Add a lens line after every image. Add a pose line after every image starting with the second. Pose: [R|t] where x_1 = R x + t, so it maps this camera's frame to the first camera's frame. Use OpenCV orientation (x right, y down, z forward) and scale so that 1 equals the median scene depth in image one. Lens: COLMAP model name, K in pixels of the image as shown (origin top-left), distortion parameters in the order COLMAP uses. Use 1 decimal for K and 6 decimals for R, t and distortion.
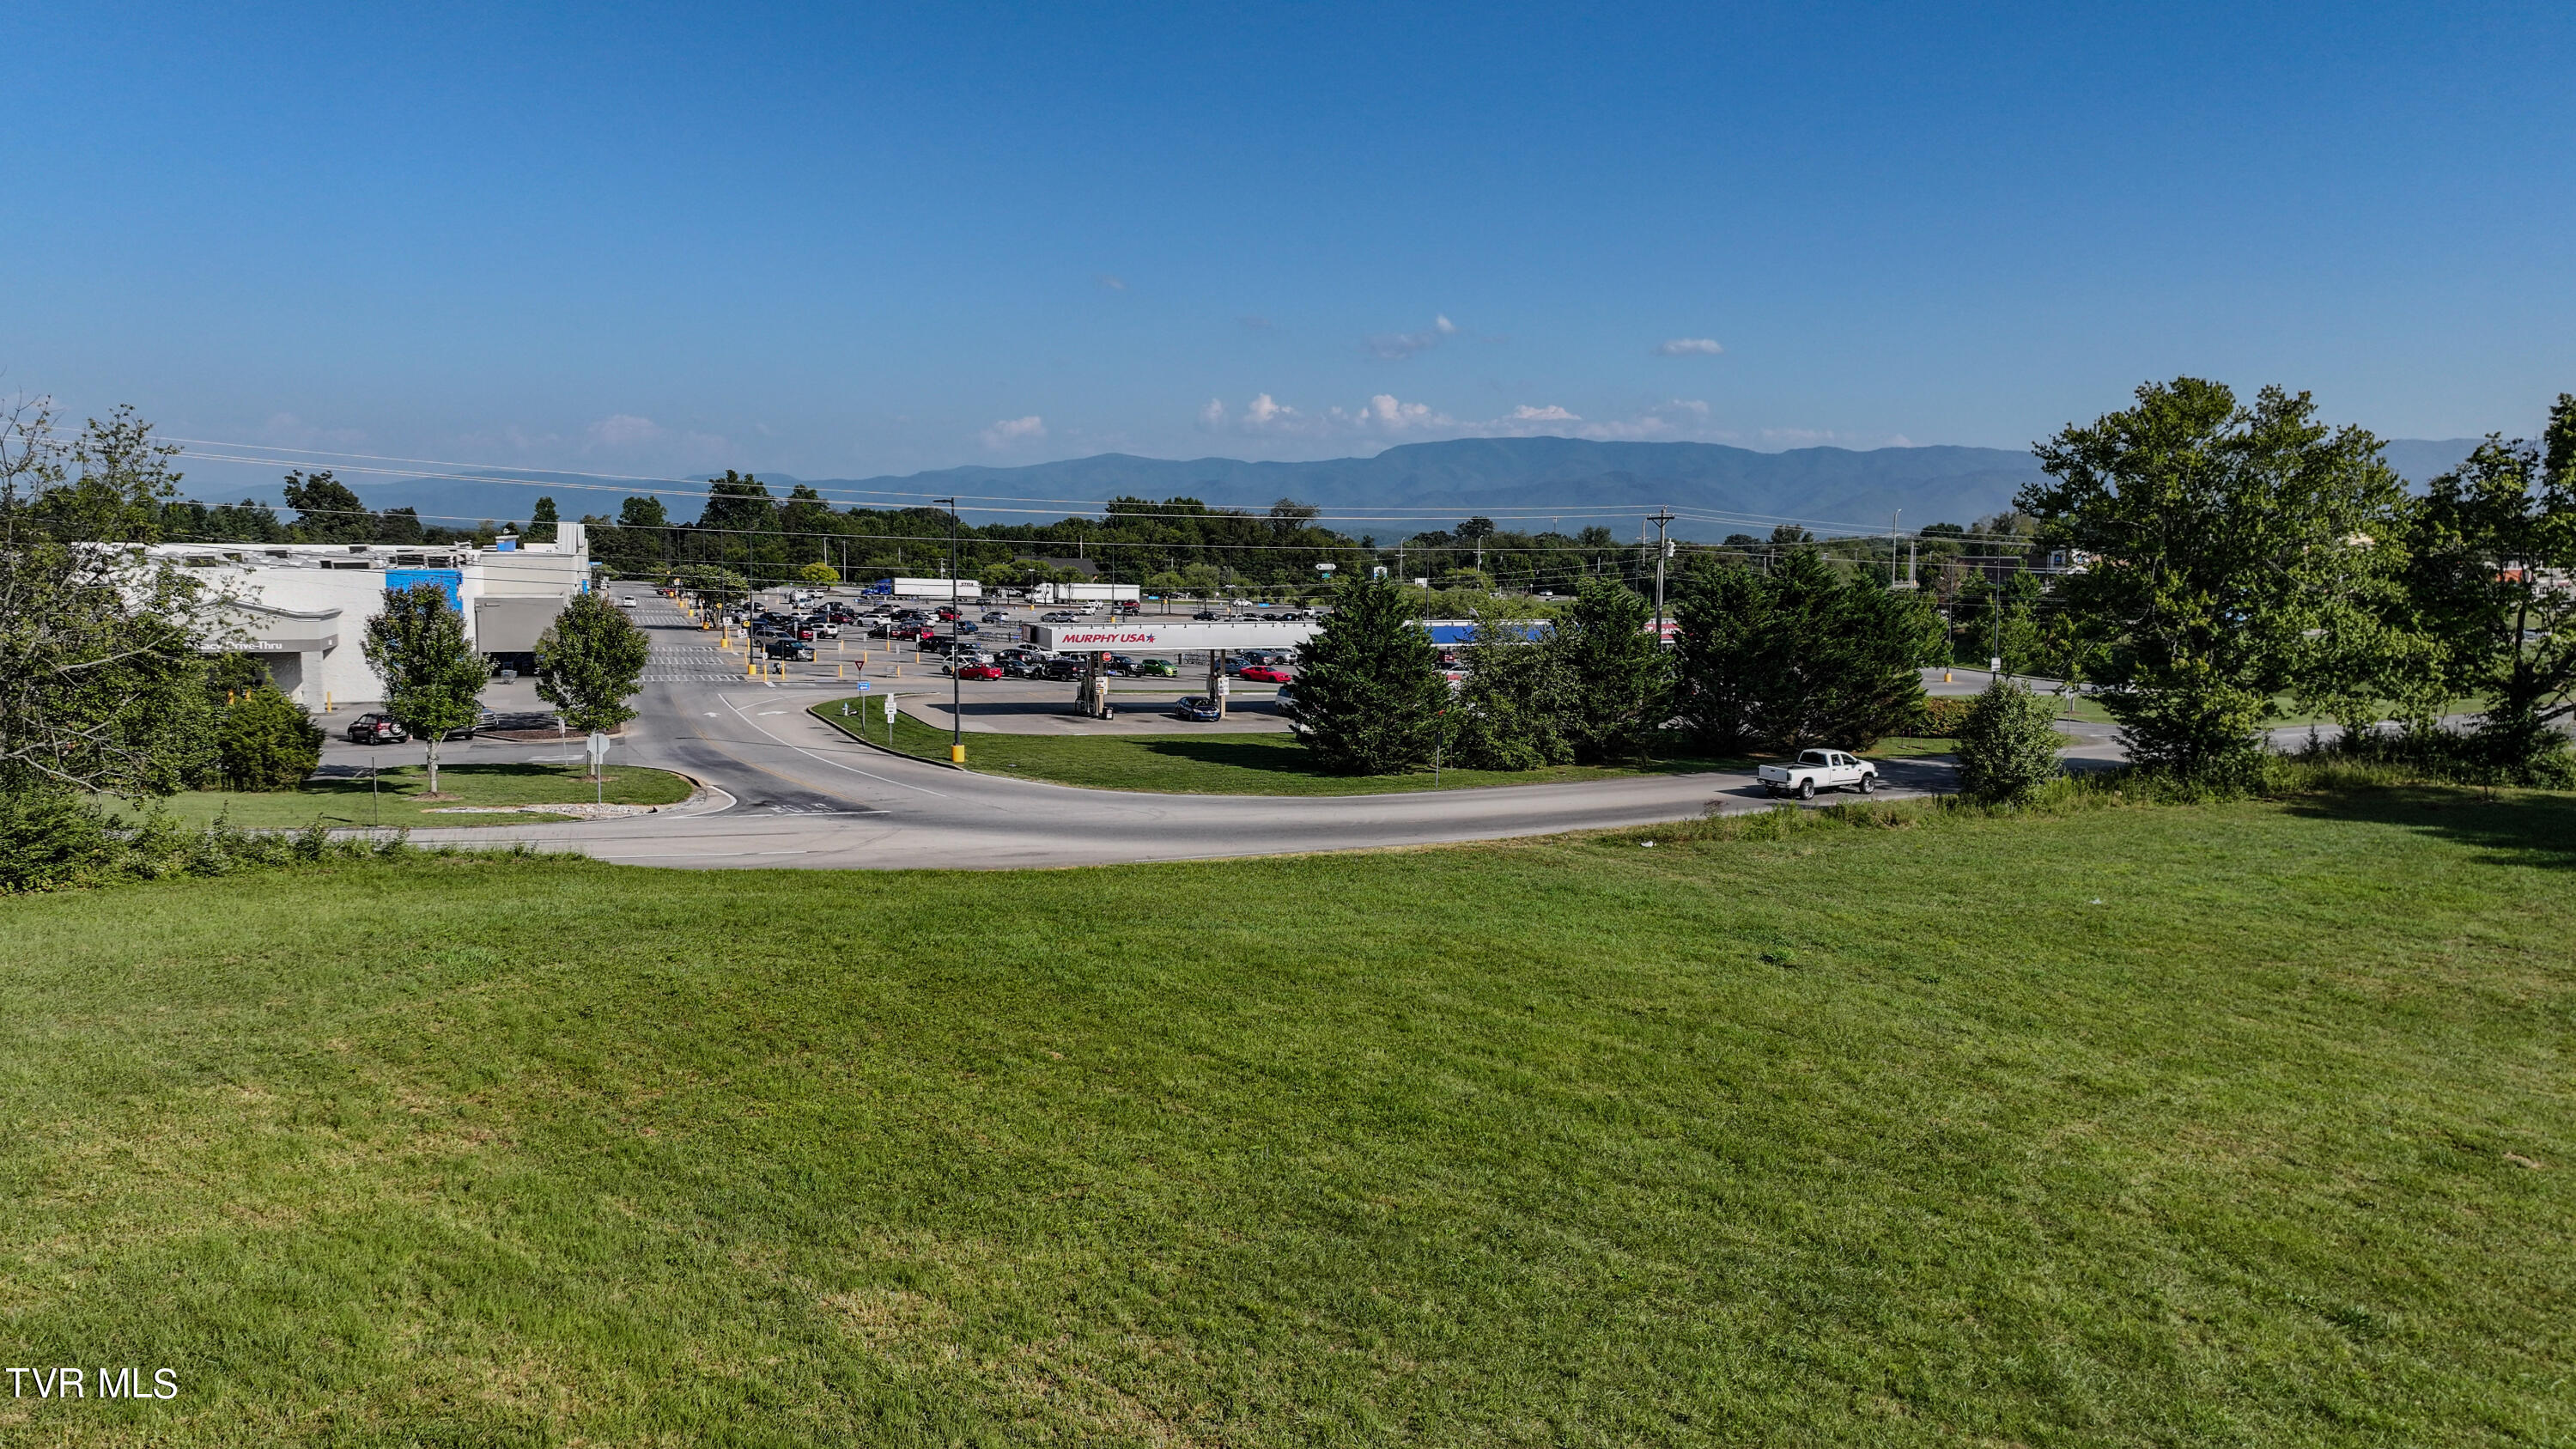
lens RADIAL K [[1895.6, 0, 1294.1], [0, 1895.6, 726.0], [0, 0, 1]] dist [0.010123, 0.006153]
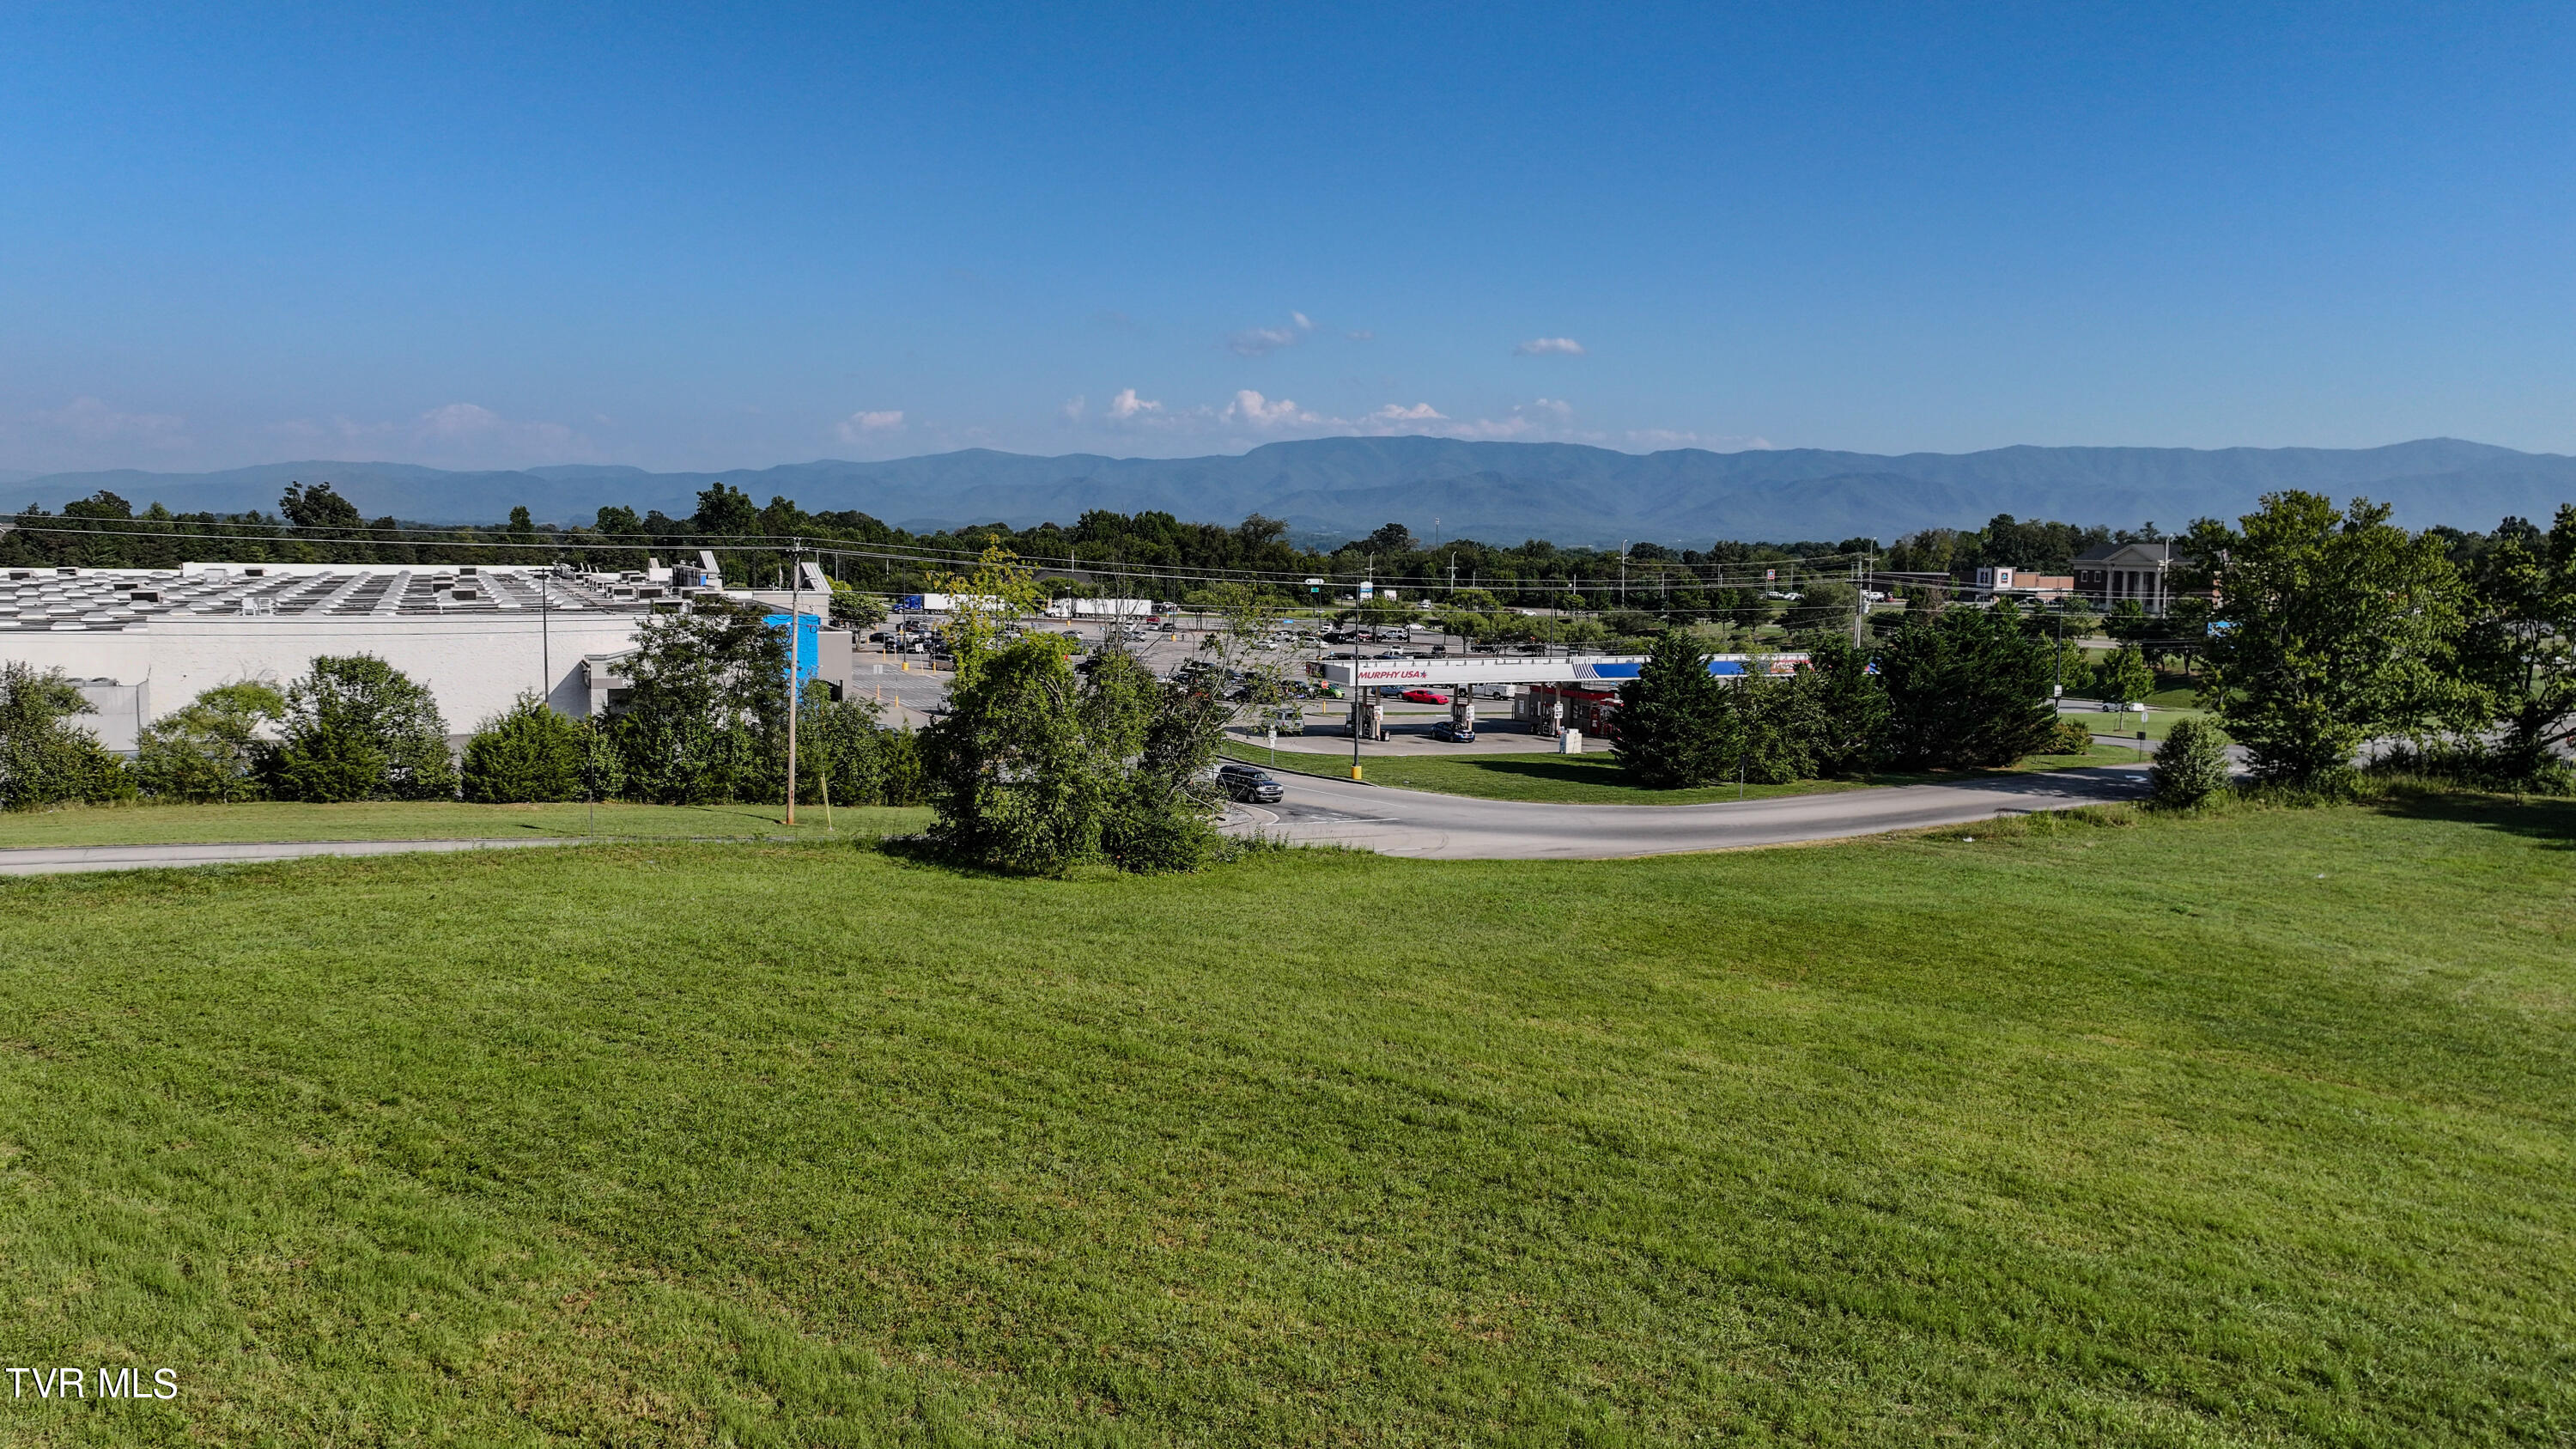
lens RADIAL K [[1935.5, 0, 1288.0], [0, 1935.5, 724.5], [0, 0, 1]] dist [0.008245, 0.023928]
pose [[0.997127, -0.001567, 0.075726, -0.299892], [0.001587, 0.999999, -0.000209, -0.016123], [-0.075726, 0.000328, 0.997129, -0.273379]]
